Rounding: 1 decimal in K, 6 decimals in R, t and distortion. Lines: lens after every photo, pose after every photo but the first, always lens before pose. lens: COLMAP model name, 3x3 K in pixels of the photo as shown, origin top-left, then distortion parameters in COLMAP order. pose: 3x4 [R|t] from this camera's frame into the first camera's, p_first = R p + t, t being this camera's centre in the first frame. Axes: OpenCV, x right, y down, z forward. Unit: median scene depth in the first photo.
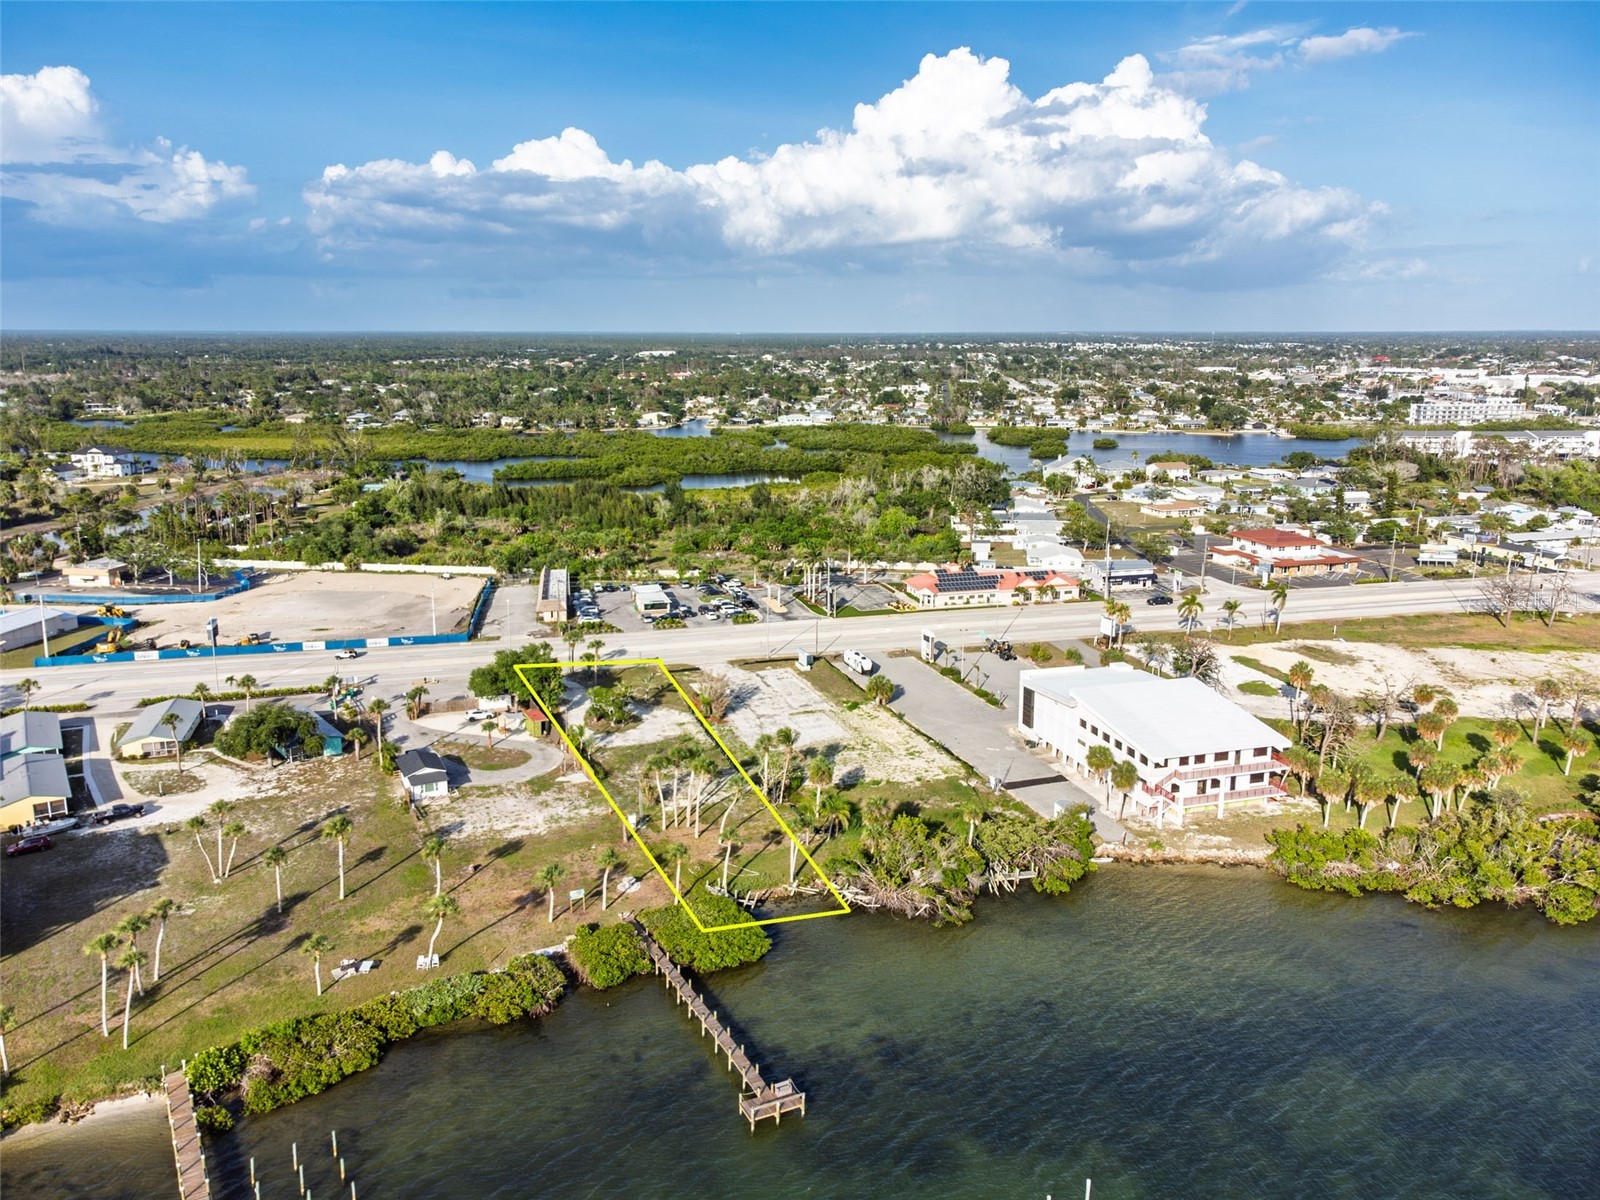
lens RADIAL K [[1204.8, 0, 792.0], [0, 1204.8, 583.5], [0, 0, 1]] dist [0.070168, -0.111444]
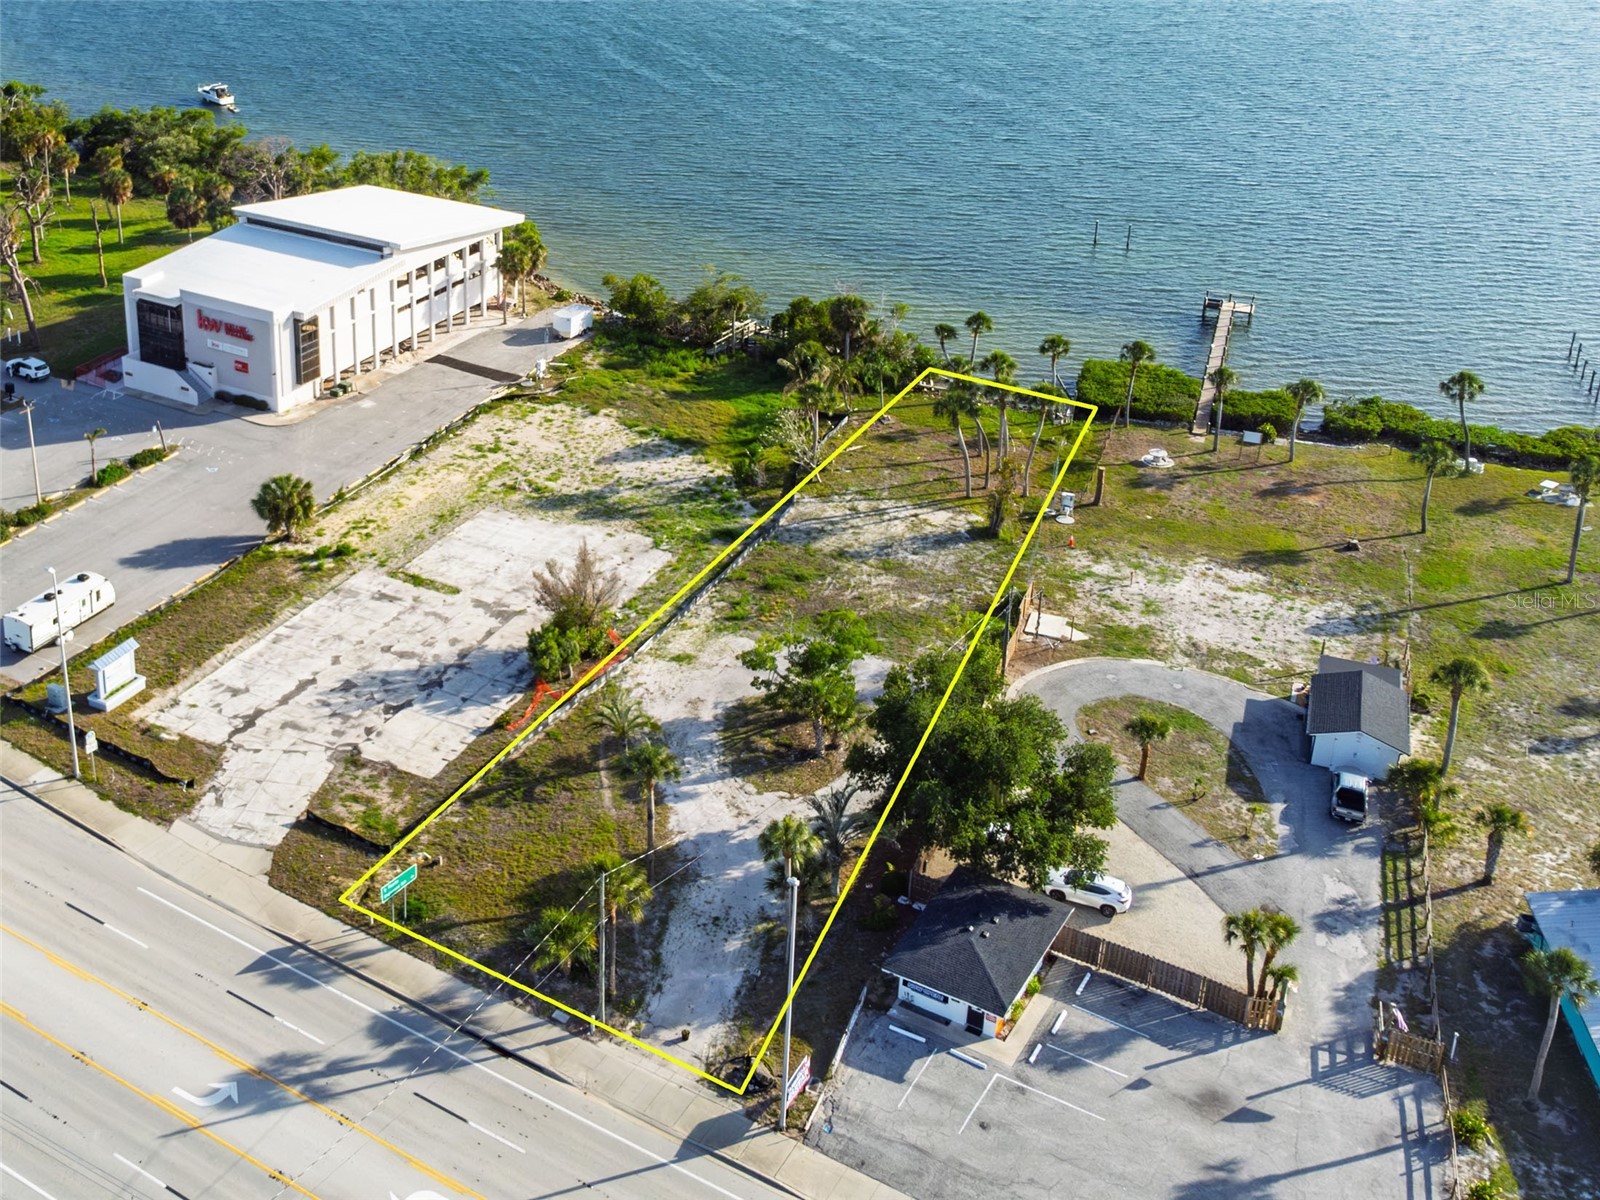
lens RADIAL K [[1843.3, 0, 511.4], [0, 1843.3, 355.0], [0, 0, 1]] dist [0.094108, -0.201366]
pose [[-0.637233, -0.277757, 0.718878, -0.346997], [0.160145, 0.864709, 0.476059, -0.207548], [-0.753849, 0.418485, -0.506540, 0.940945]]
